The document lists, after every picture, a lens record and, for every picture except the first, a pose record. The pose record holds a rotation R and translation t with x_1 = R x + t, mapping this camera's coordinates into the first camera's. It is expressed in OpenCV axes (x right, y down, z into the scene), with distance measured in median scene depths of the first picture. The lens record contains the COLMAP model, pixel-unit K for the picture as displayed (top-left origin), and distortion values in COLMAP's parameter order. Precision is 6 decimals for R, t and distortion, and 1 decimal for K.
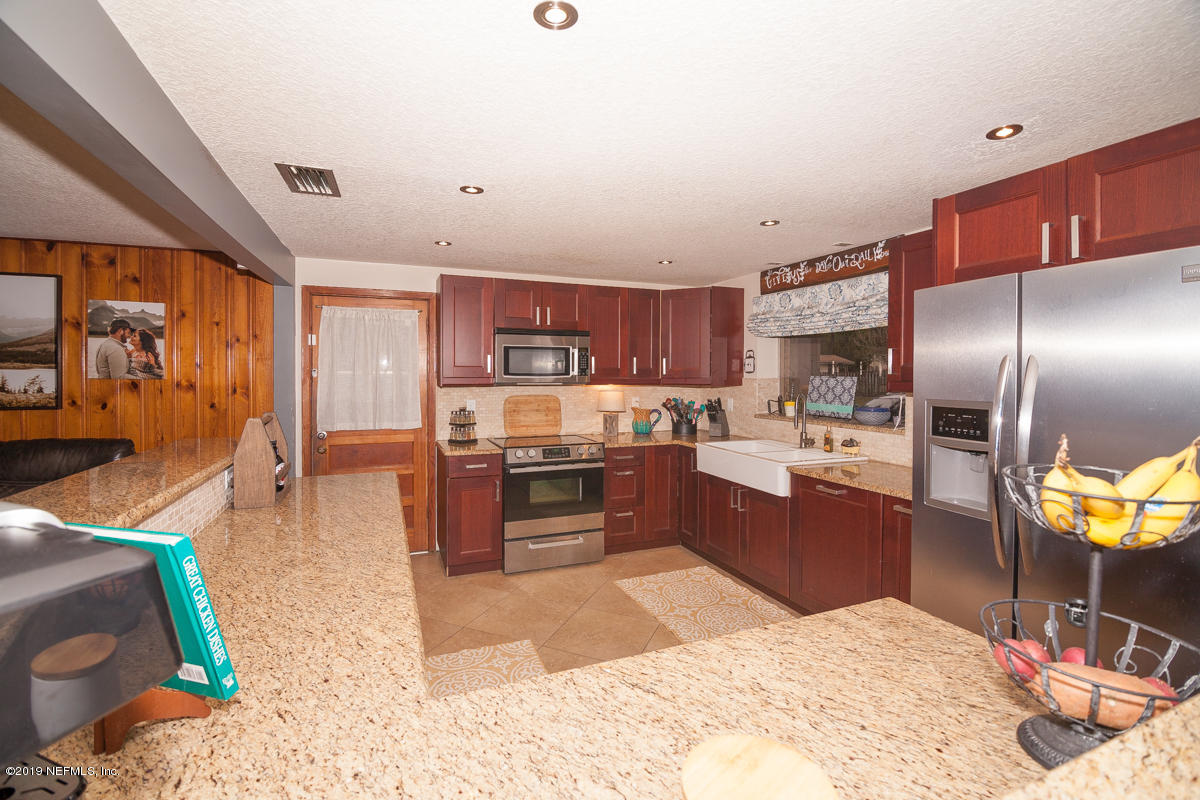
lens RADIAL K [[507.2, 0, 570.3], [0, 507.2, 388.8], [0, 0, 1]] dist [-0.018249, -0.000496]
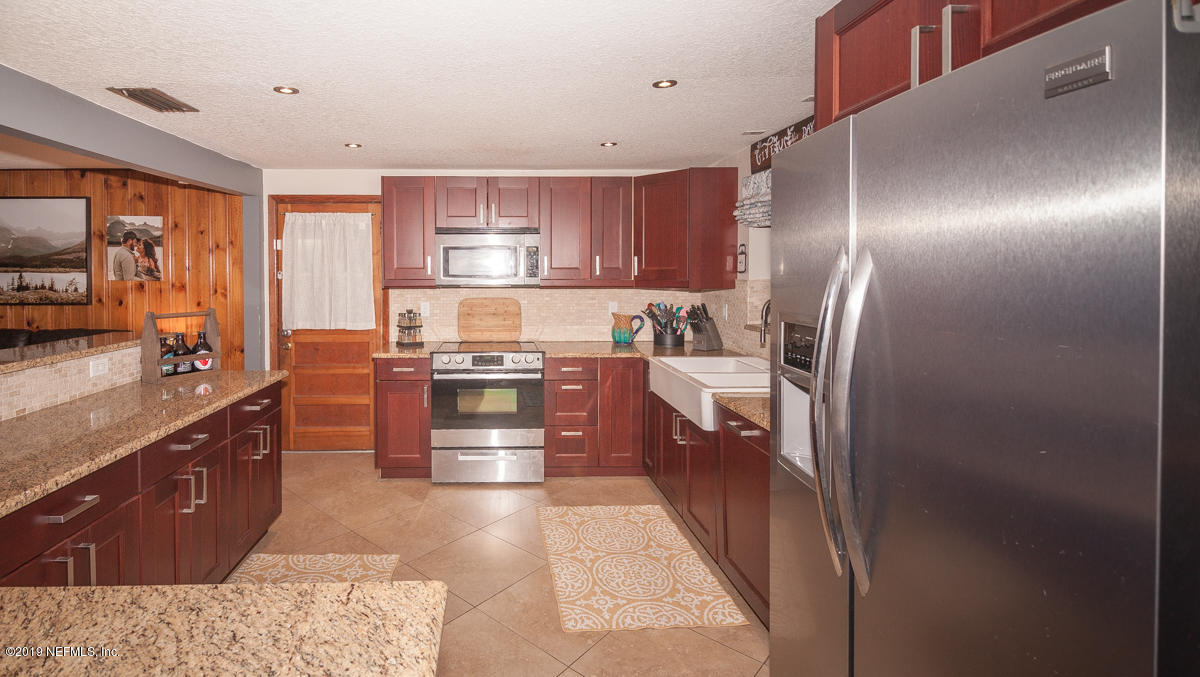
lens RADIAL K [[527.9, 0, 487.4], [0, 527.9, 296.2], [0, 0, 1]] dist [0.004244, 0.000244]
pose [[0.939102, 0.010104, -0.343489, 0.303585], [-0.006124, 0.999901, 0.012670, -0.003631], [0.343583, -0.009795, 0.939071, 0.090621]]
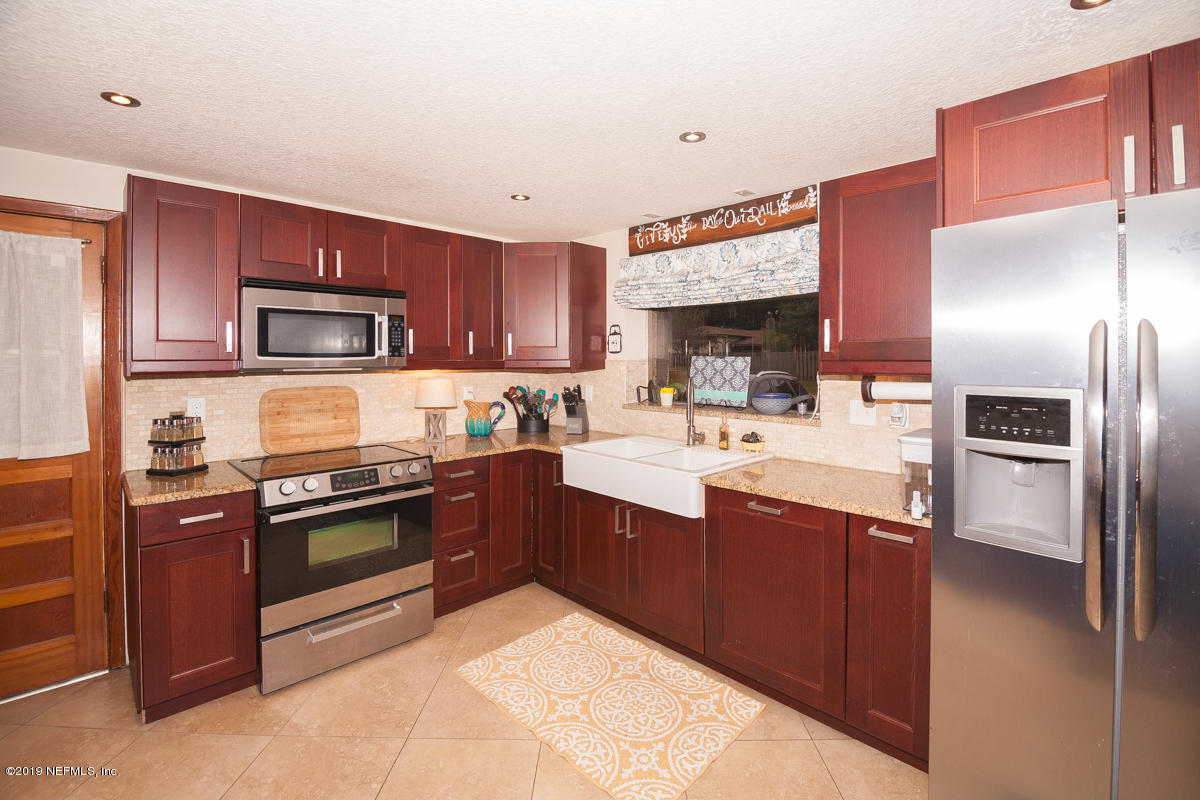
lens RADIAL K [[533.3, 0, 591.9], [0, 533.3, 364.7], [0, 0, 1]] dist [-0.004821, -0.009823]
pose [[0.915430, -0.007687, 0.402405, -0.023461], [0.014550, 0.999796, -0.014001, -0.002143], [-0.402215, 0.018672, 0.915355, 0.273807]]
